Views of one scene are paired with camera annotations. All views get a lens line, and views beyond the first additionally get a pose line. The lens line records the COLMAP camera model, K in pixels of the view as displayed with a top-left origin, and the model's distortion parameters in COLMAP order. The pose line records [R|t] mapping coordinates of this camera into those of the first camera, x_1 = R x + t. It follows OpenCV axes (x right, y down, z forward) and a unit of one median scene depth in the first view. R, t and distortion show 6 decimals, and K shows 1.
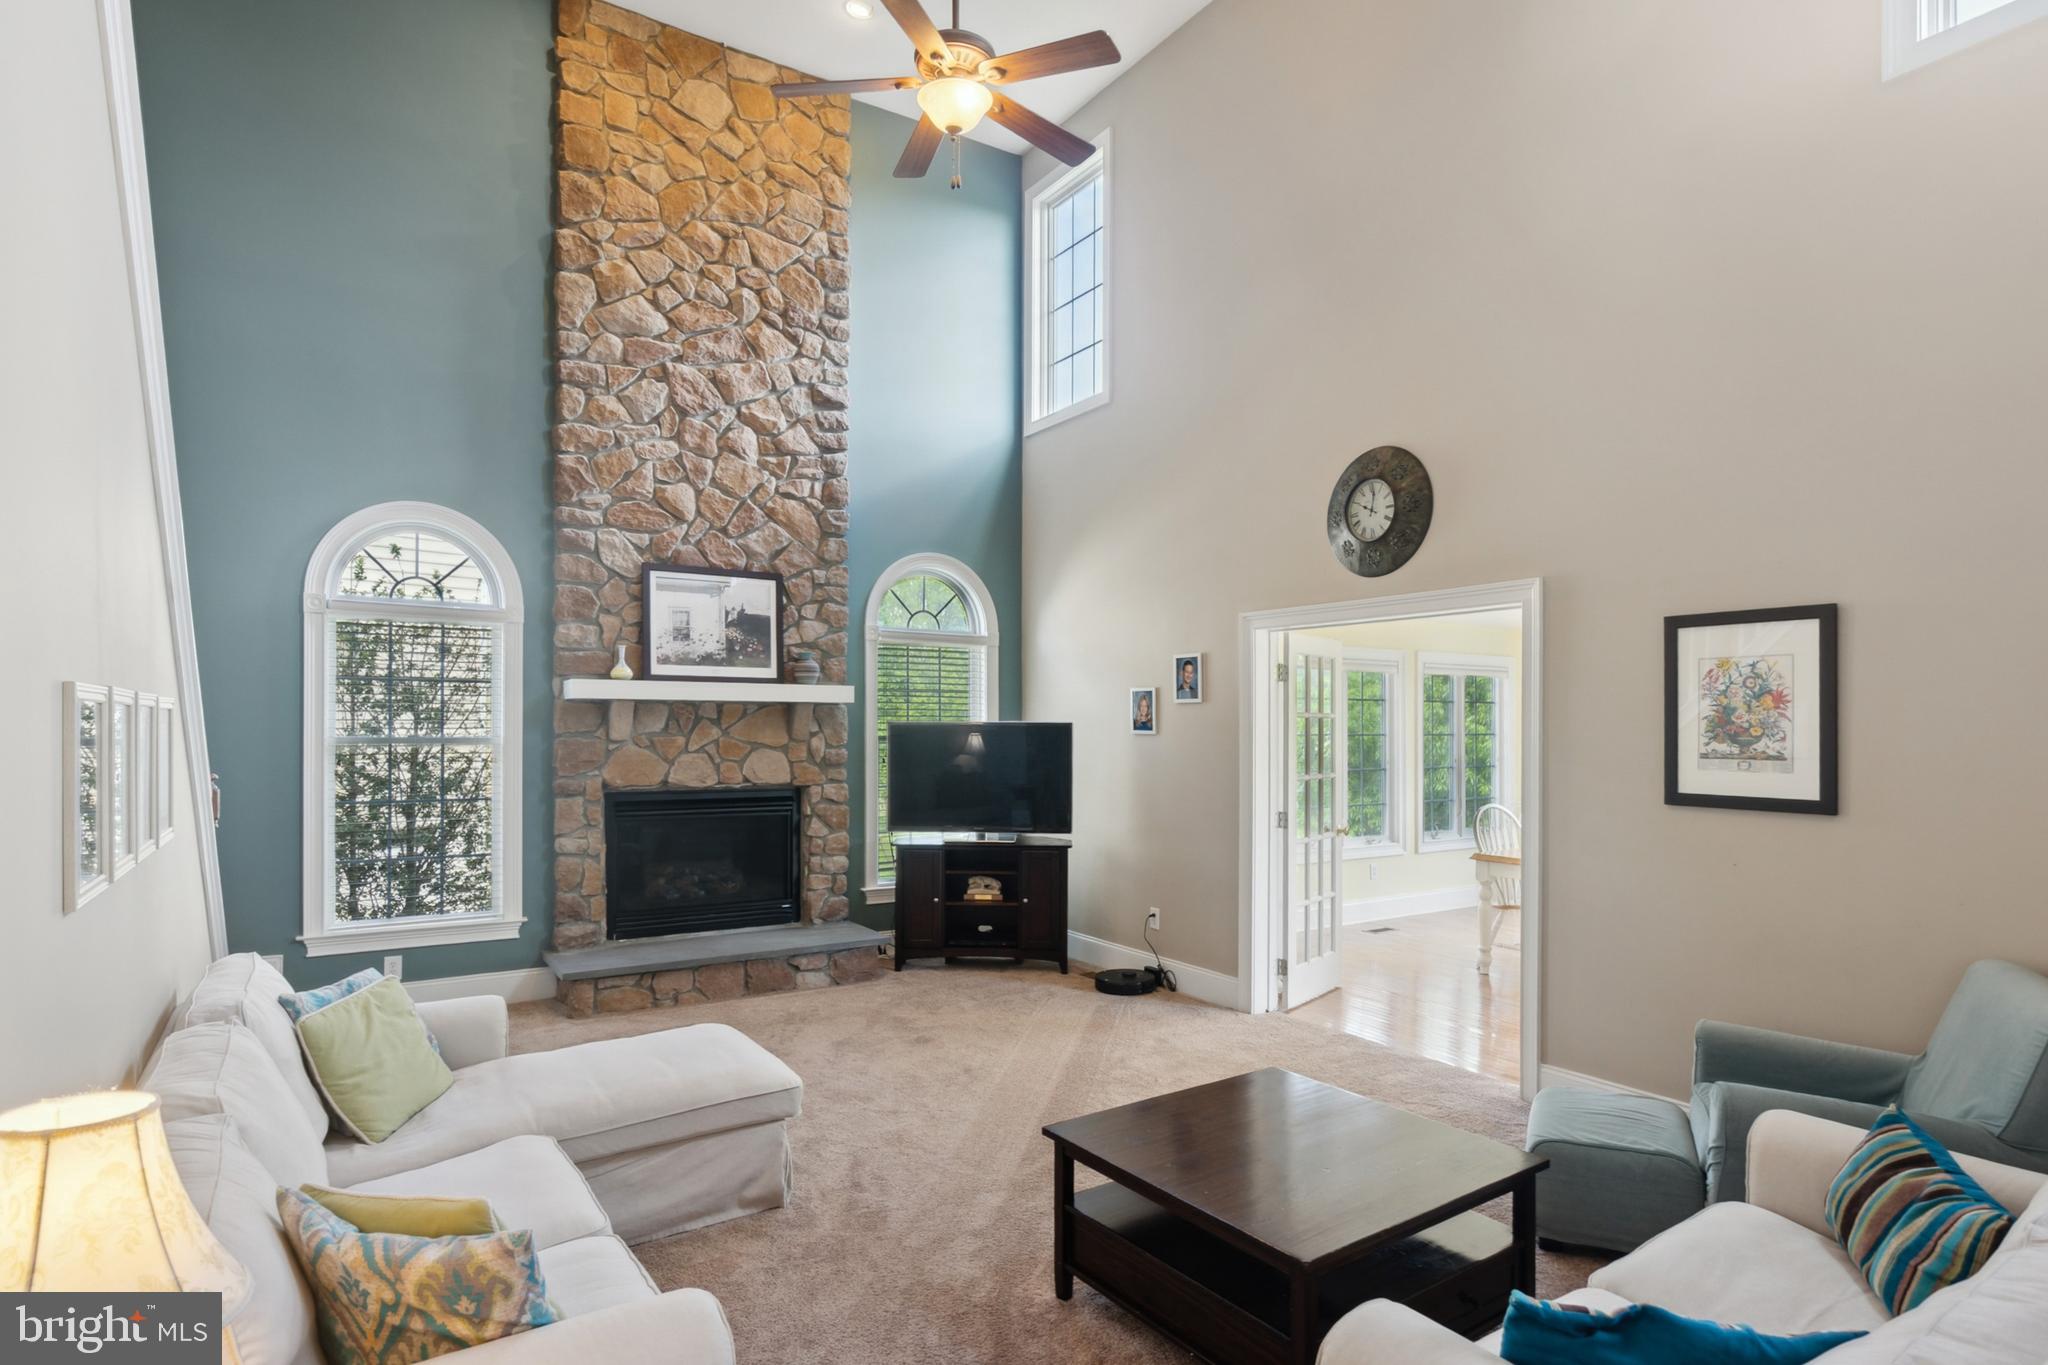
lens RADIAL K [[1064.3, 0, 1019.6], [0, 1064.3, 717.0], [0, 0, 1]] dist [0.000464, 0.000484]
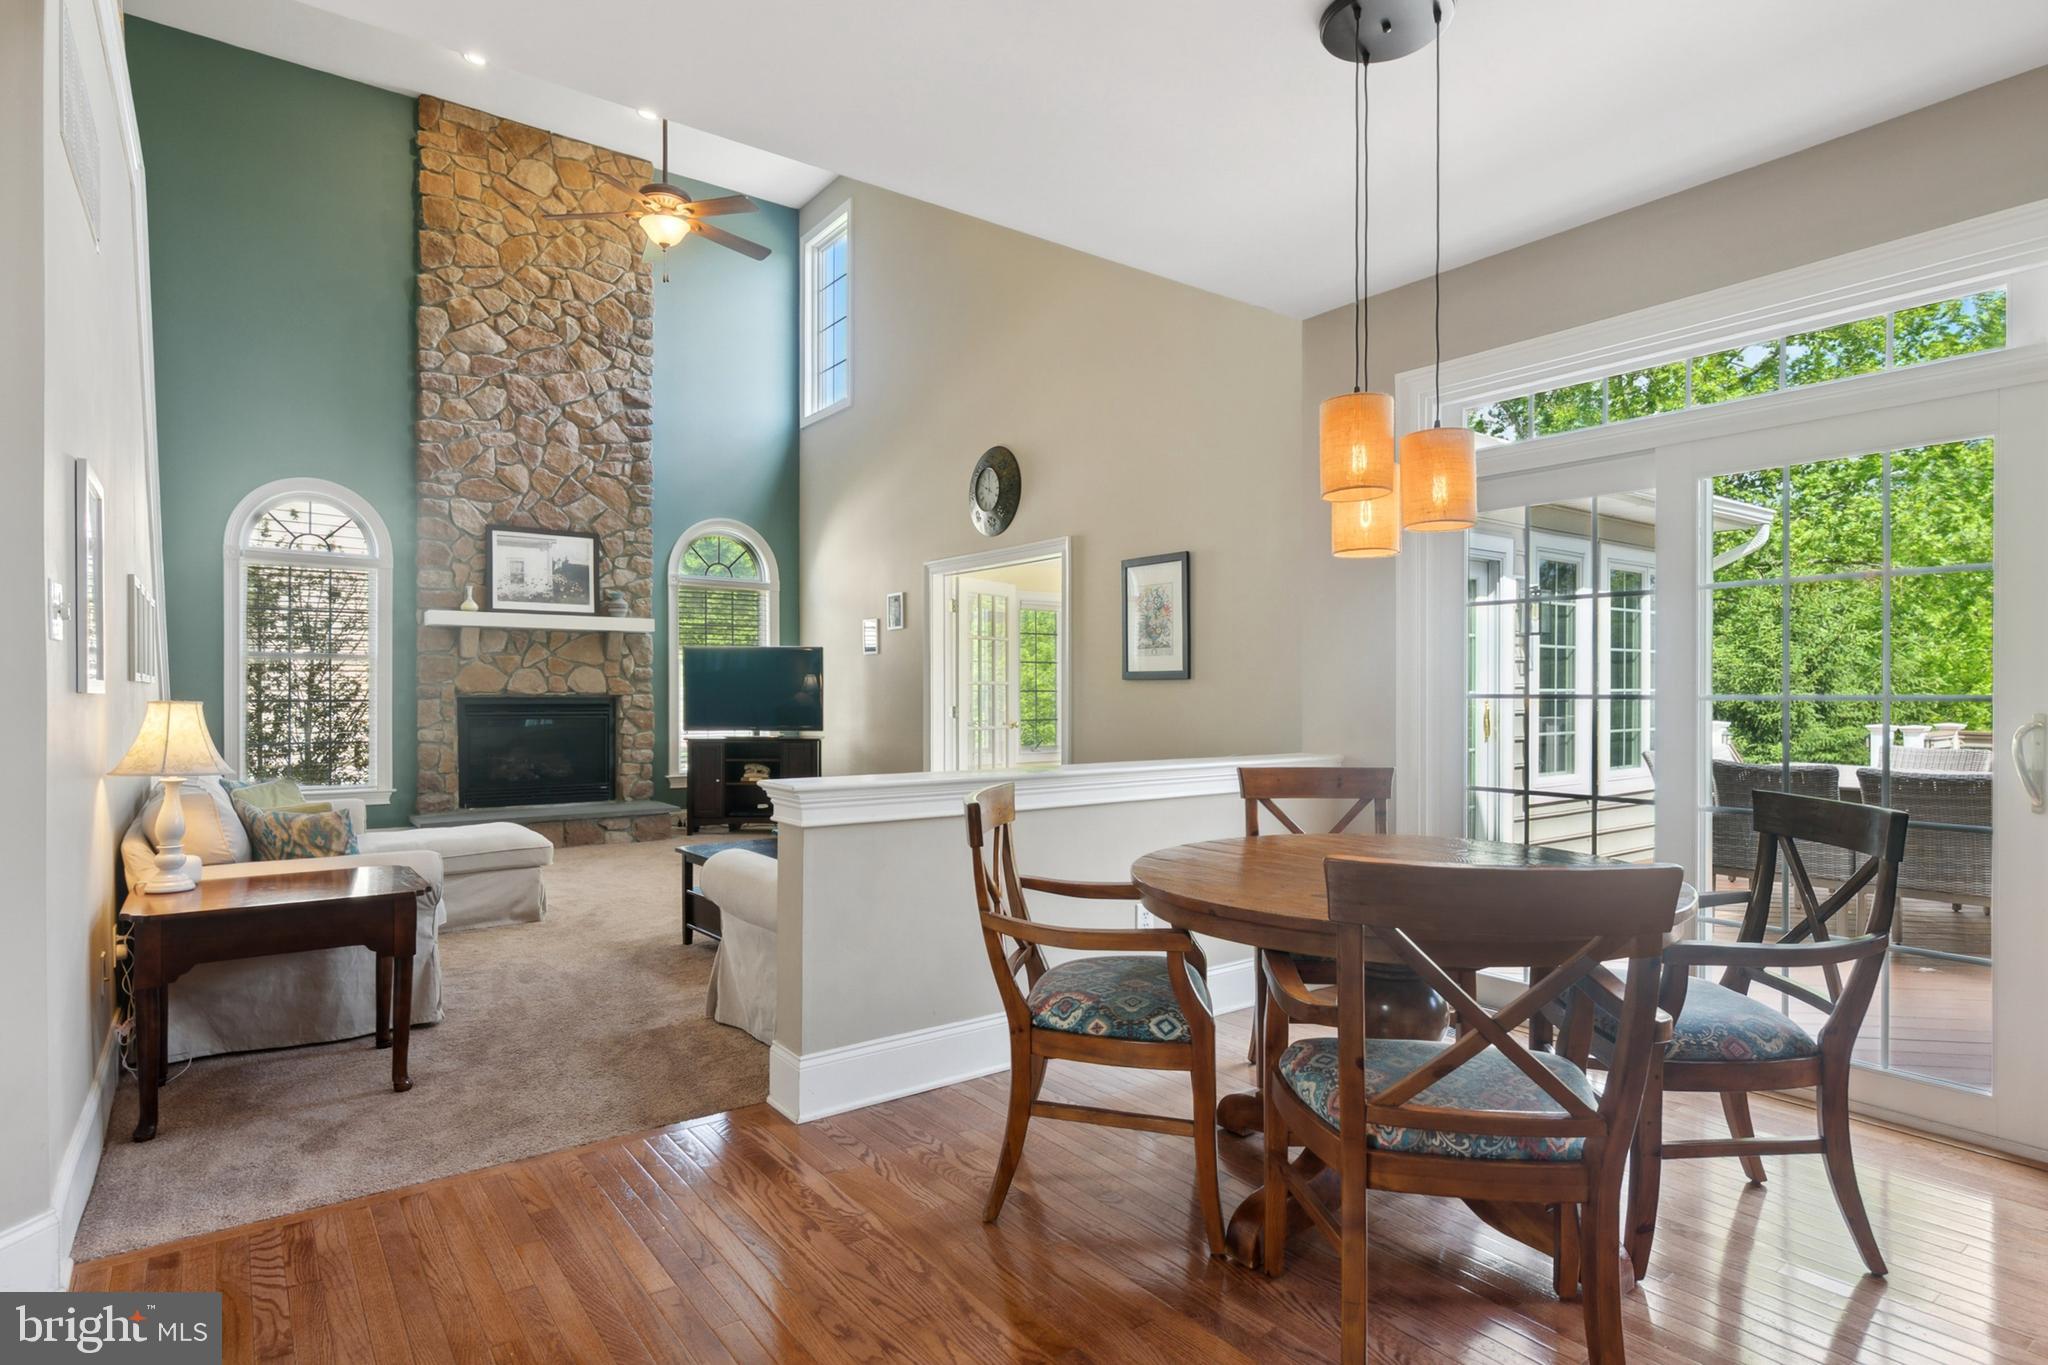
lens RADIAL K [[1088.9, 0, 1020.8], [0, 1088.9, 687.9], [0, 0, 1]] dist [0.003061, 0.000748]
pose [[0.998544, -0.002712, 0.053879, 0.232845], [0.002703, 0.999996, 0.000232, 0.059443], [-0.053880, -0.000086, 0.998547, -0.386002]]
